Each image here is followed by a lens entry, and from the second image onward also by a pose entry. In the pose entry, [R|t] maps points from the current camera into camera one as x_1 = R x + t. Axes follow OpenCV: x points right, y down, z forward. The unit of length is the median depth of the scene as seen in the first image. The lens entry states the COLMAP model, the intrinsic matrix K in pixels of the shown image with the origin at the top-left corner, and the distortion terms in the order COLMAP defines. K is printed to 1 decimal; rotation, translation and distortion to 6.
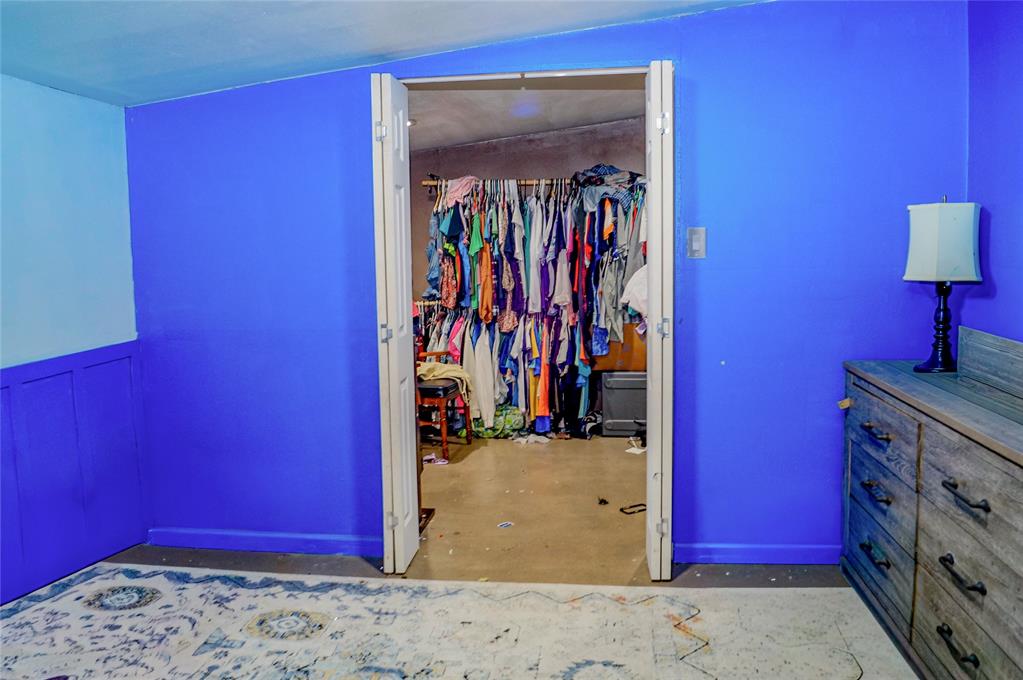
lens RADIAL K [[806.5, 0, 510.2], [0, 806.5, 329.5], [0, 0, 1]] dist [-0.087913, 0.018920]
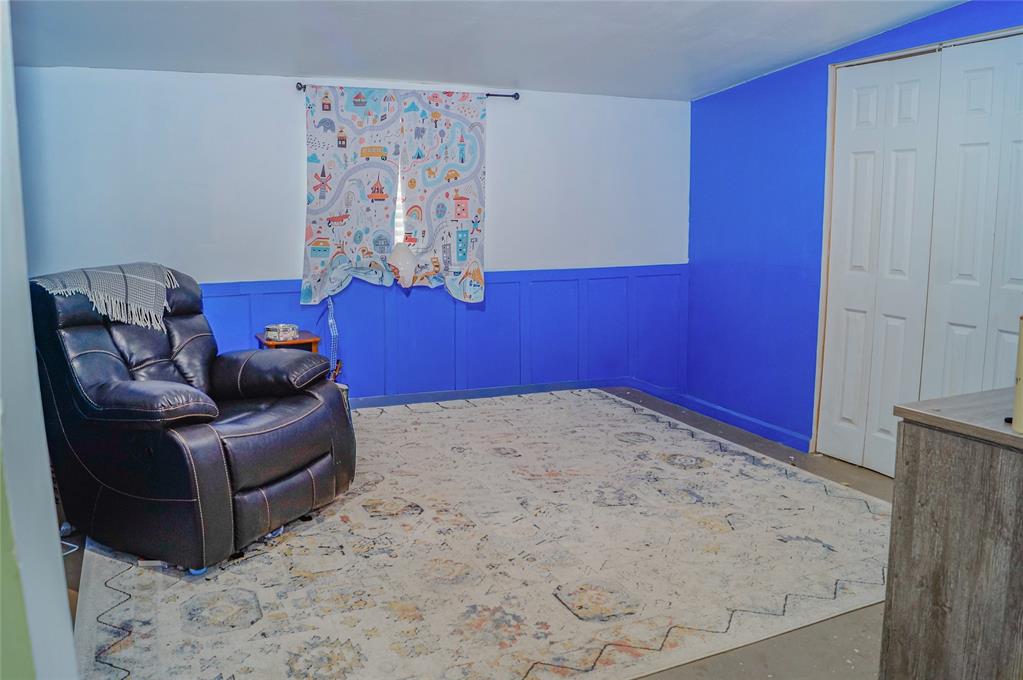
lens RADIAL K [[806.5, 0, 510.2], [0, 806.5, 329.5], [0, 0, 1]] dist [-0.087913, 0.018920]
pose [[0.505539, 0.131521, -0.852720, 0.705044], [-0.093346, 0.990850, 0.097485, 0.022446], [0.857739, 0.030316, 0.513190, -0.024200]]
